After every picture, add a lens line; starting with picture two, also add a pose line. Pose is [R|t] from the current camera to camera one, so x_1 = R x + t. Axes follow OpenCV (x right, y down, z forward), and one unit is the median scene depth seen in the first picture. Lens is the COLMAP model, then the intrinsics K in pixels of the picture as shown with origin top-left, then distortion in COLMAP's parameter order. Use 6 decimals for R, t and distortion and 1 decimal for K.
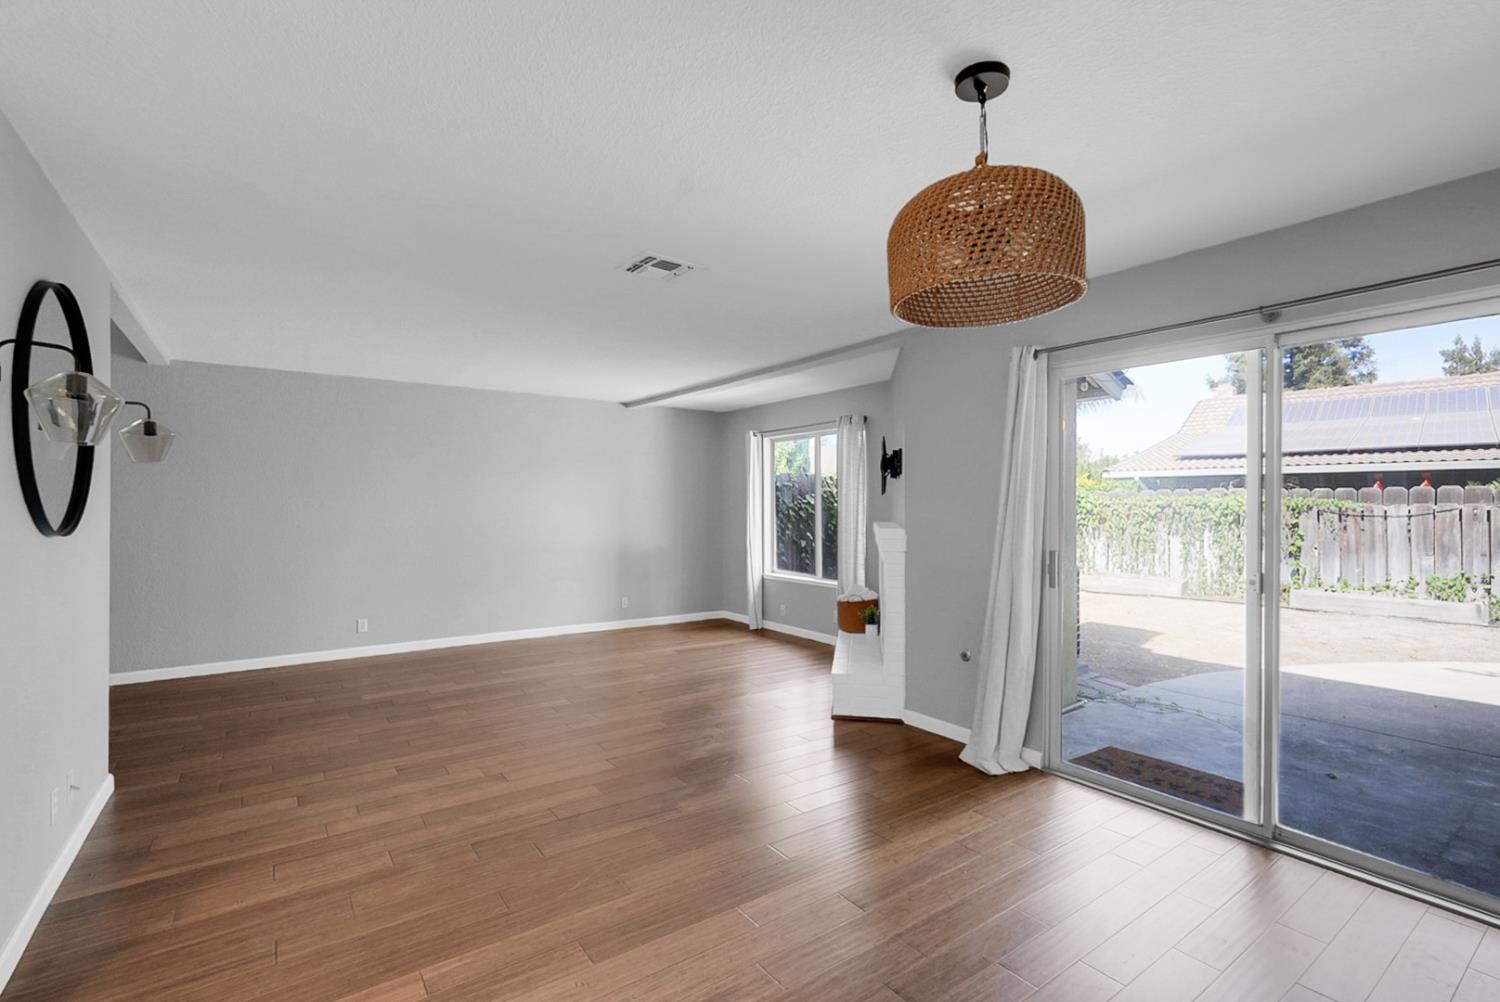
lens RADIAL K [[679.1, 0, 758.4], [0, 679.1, 496.3], [0, 0, 1]] dist [-0.017488, 0.007142]
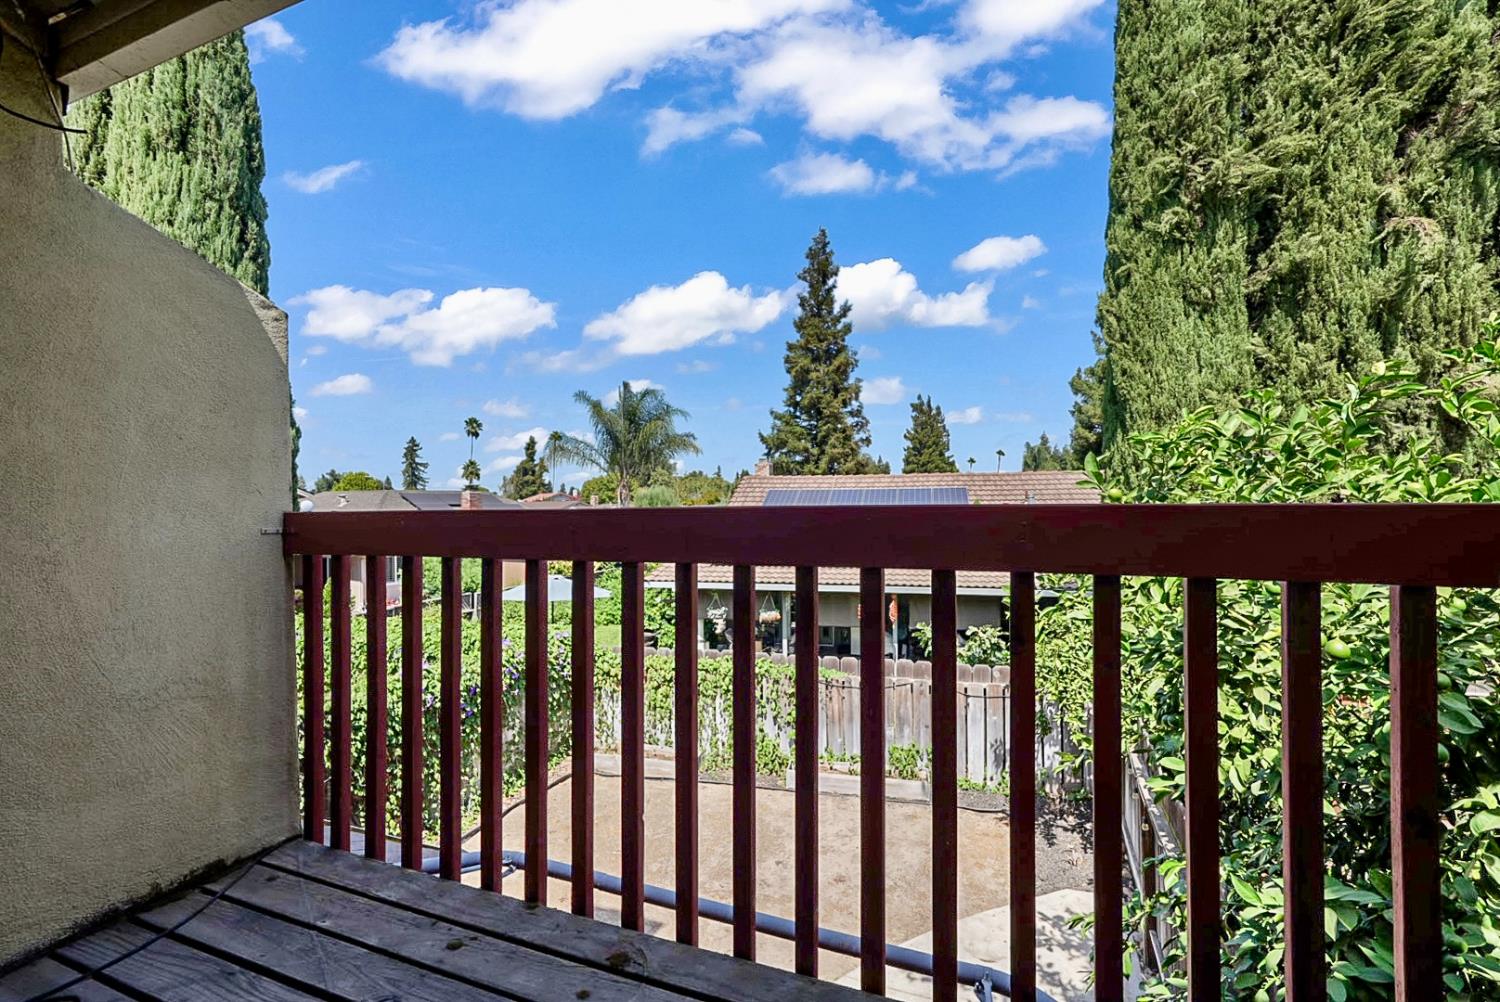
lens RADIAL K [[679.1, 0, 758.4], [0, 679.1, 496.3], [0, 0, 1]] dist [-0.017488, 0.007142]
pose [[0.841910, -0.003457, 0.539606, 0.182659], [0.009145, 0.999927, -0.007861, -0.195708], [-0.539540, 0.011553, 0.841881, 0.155841]]
